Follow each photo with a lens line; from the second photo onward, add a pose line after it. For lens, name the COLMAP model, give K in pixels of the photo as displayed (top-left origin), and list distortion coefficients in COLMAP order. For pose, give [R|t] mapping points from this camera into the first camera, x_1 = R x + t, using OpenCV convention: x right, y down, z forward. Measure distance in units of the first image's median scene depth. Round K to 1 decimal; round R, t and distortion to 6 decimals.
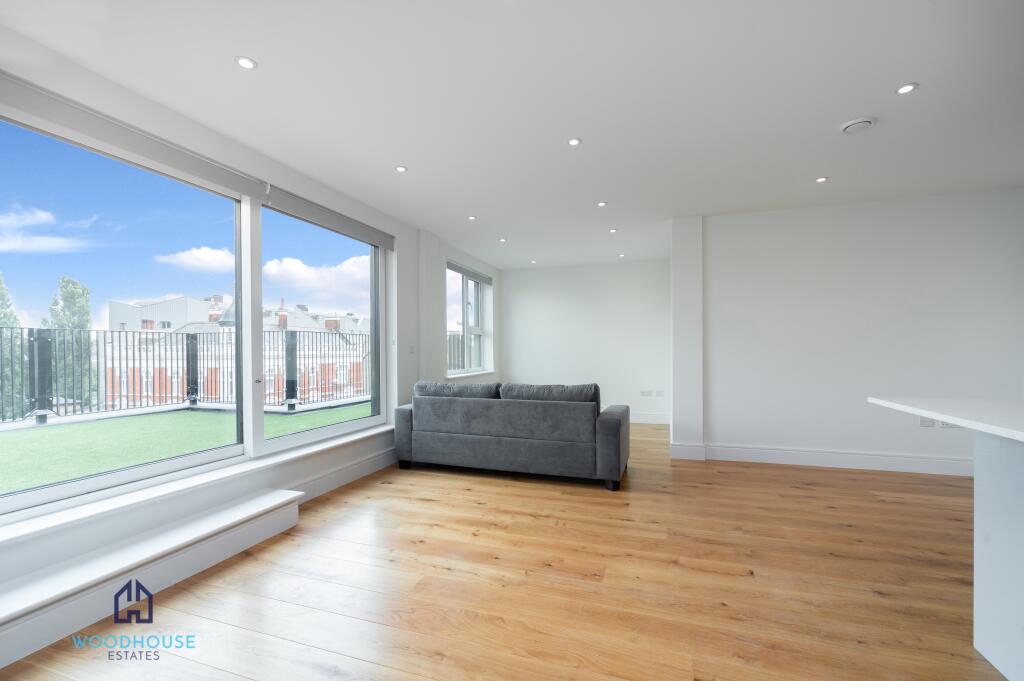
lens RADIAL K [[433.9, 0, 515.9], [0, 433.9, 348.9], [0, 0, 1]] dist [-0.011979, 0.000106]
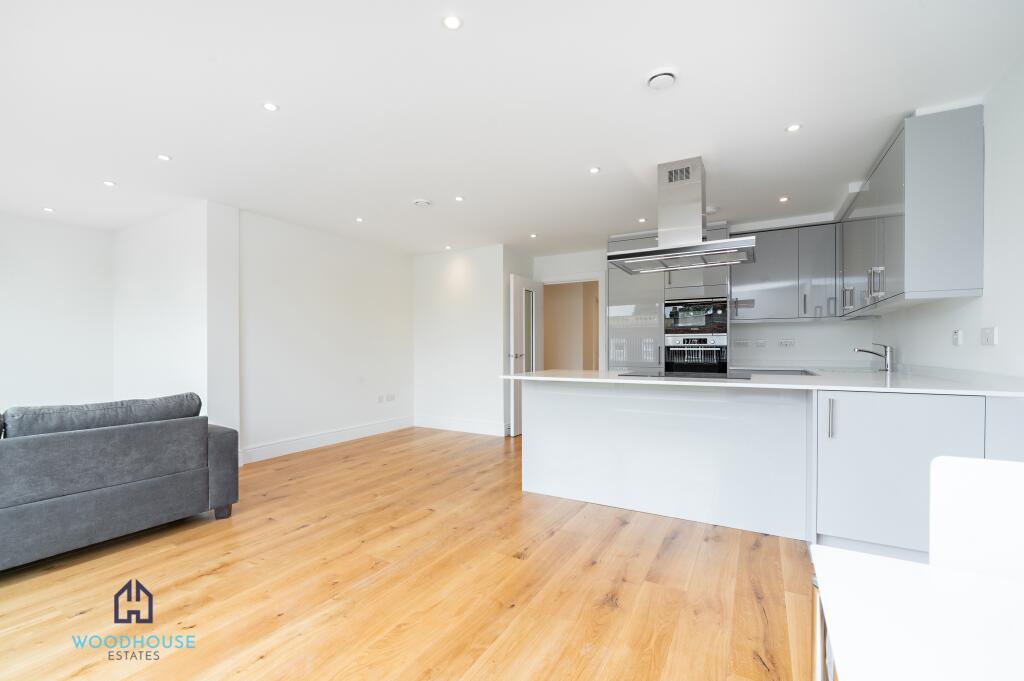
lens RADIAL K [[433.9, 0, 515.0], [0, 433.9, 345.8], [0, 0, 1]] dist [-0.011979, 0.000106]
pose [[0.191423, 0.012595, 0.981427, -0.568384], [-0.002913, 0.999921, -0.012264, 0.003952], [-0.981503, -0.000511, 0.191445, 0.337441]]
